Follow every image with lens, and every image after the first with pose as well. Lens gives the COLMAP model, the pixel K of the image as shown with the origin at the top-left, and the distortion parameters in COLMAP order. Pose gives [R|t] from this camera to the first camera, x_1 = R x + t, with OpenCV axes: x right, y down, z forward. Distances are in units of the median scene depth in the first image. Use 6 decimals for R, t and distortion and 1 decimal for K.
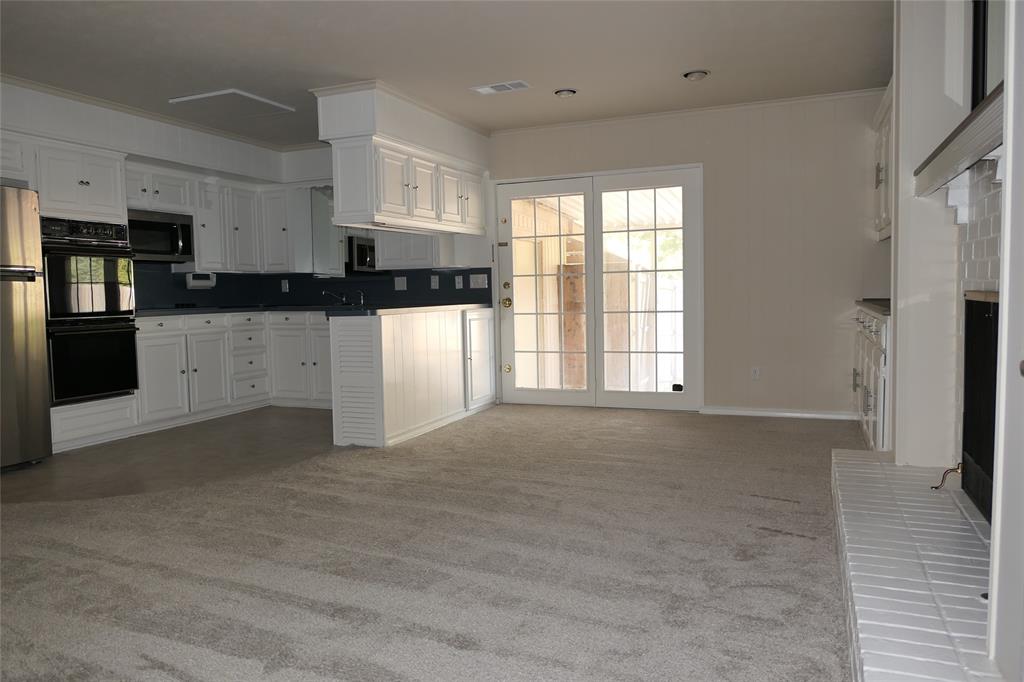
lens RADIAL K [[716.3, 0, 515.7], [0, 716.3, 347.5], [0, 0, 1]] dist [-0.021376, 0.009105]
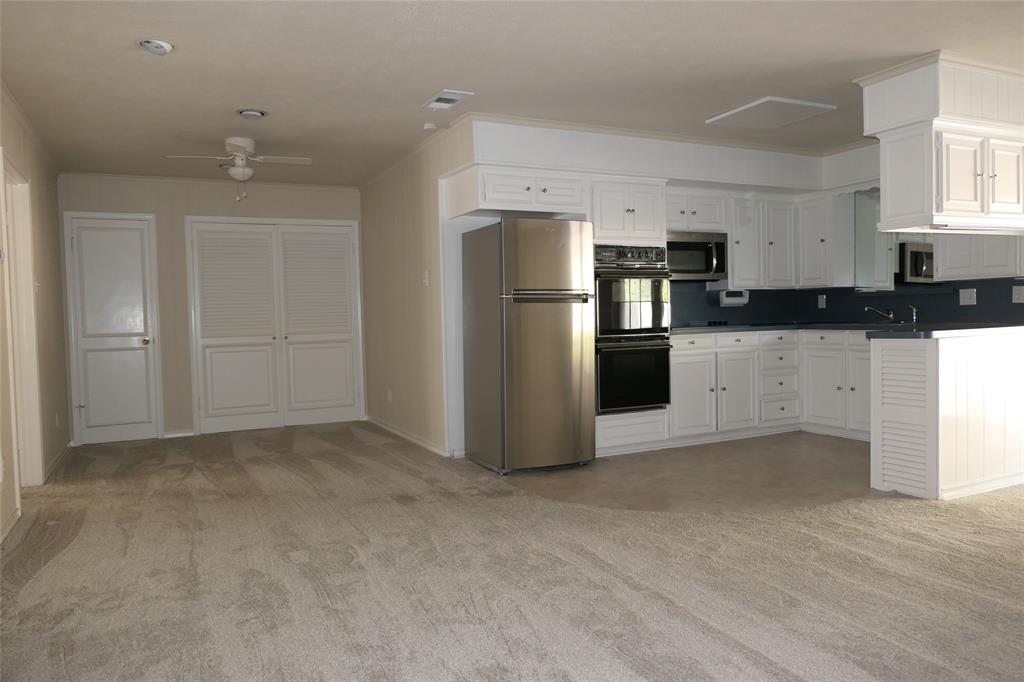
lens RADIAL K [[716.3, 0, 513.7], [0, 716.3, 345.6], [0, 0, 1]] dist [-0.021376, 0.009105]
pose [[0.748141, 0.024305, -0.663095, -0.011948], [-0.037953, 0.999260, -0.006194, -0.012177], [0.662454, 0.029800, 0.748510, 0.068899]]
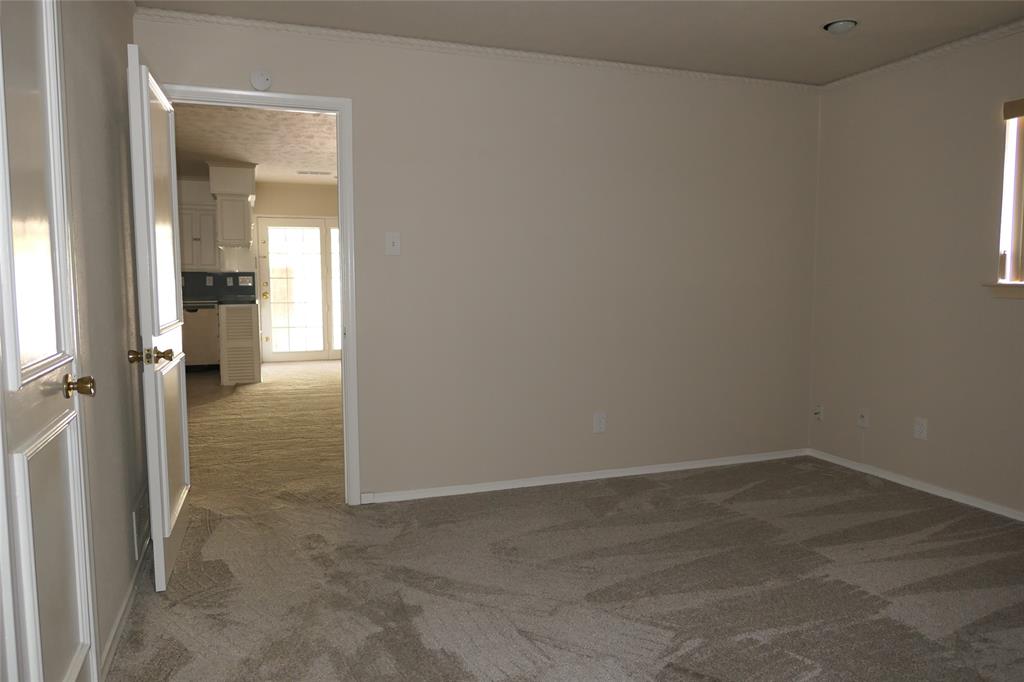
lens RADIAL K [[716.3, 0, 511.7], [0, 716.3, 343.7], [0, 0, 1]] dist [-0.021376, 0.009105]
pose [[0.727803, -0.038817, 0.684687, -0.828334], [0.047868, 0.998837, 0.005745, 0.068132], [-0.684114, 0.028594, 0.728815, -0.558669]]
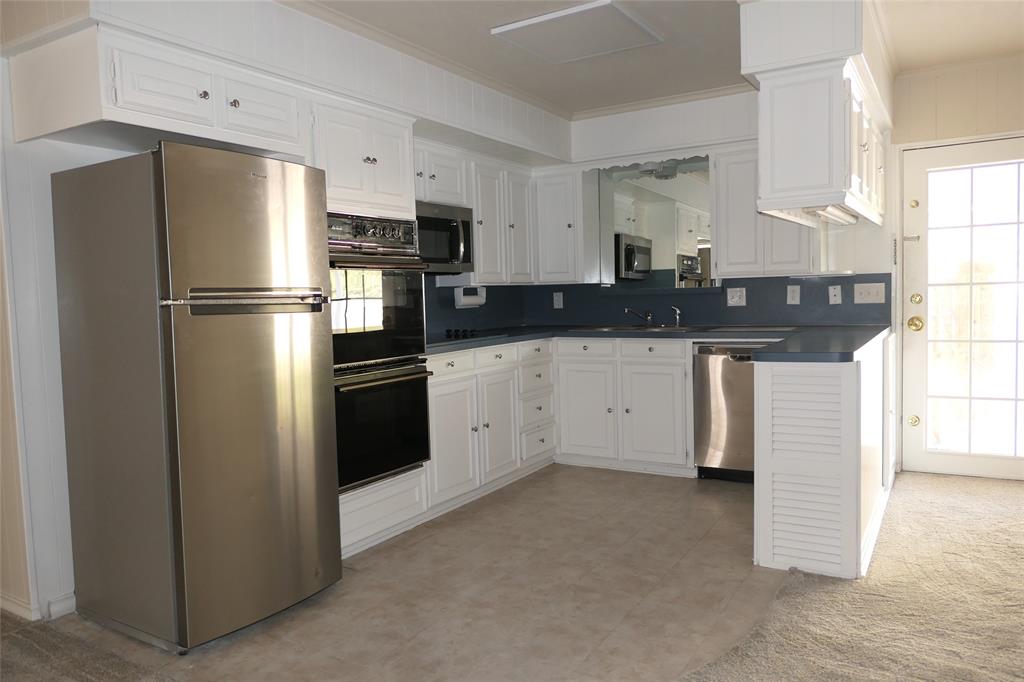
lens RADIAL K [[716.3, 0, 514.8], [0, 716.3, 344.6], [0, 0, 1]] dist [-0.021376, 0.009105]
pose [[0.986616, -0.001782, -0.163052, -0.341711], [0.001340, 0.999995, -0.002817, -0.051928], [0.163056, 0.002561, 0.986613, 0.335973]]
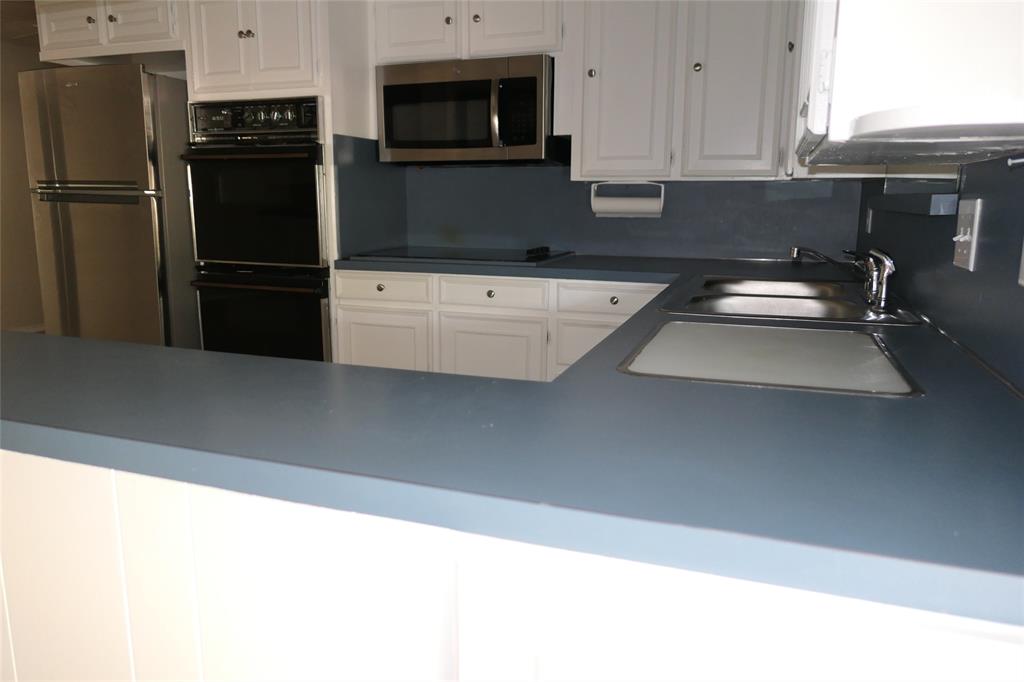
lens RADIAL K [[716.3, 0, 512.7], [0, 716.3, 338.7], [0, 0, 1]] dist [-0.021376, 0.009105]
pose [[0.035055, 0.211425, -0.976765, 0.029039], [-0.086320, 0.974354, 0.207806, -0.119662], [0.995651, 0.077030, 0.052406, 1.139177]]
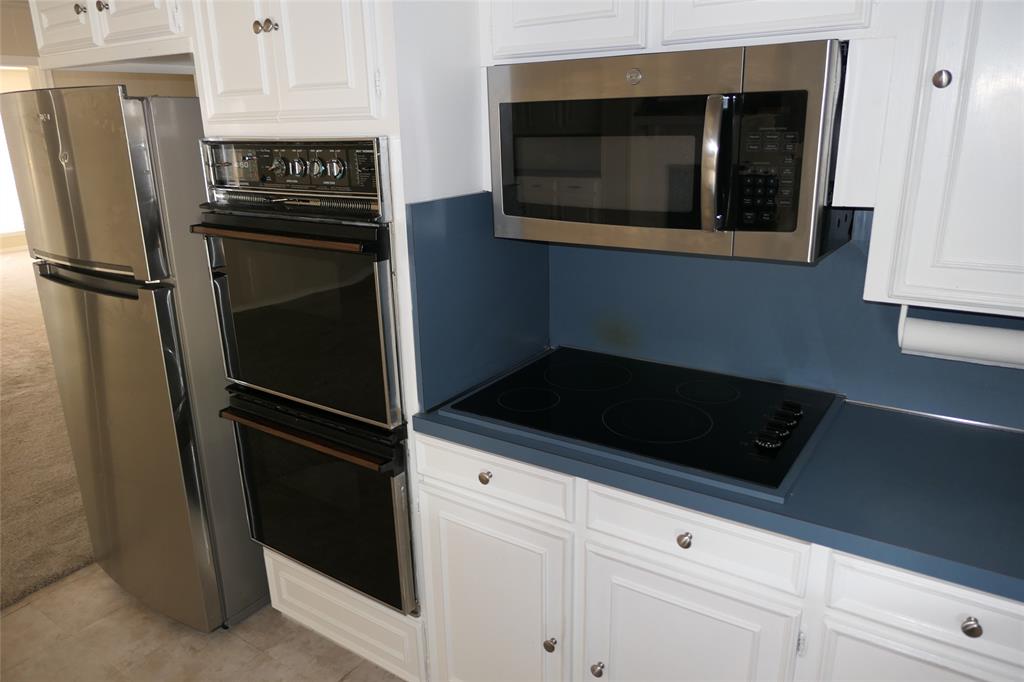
lens RADIAL K [[716.3, 0, 515.9], [0, 716.3, 341.1], [0, 0, 1]] dist [-0.021376, 0.009105]
pose [[-0.214407, 0.308936, -0.926600, -0.258616], [-0.053248, 0.943554, 0.326910, -0.195037], [0.975292, 0.119431, -0.185854, 1.127525]]
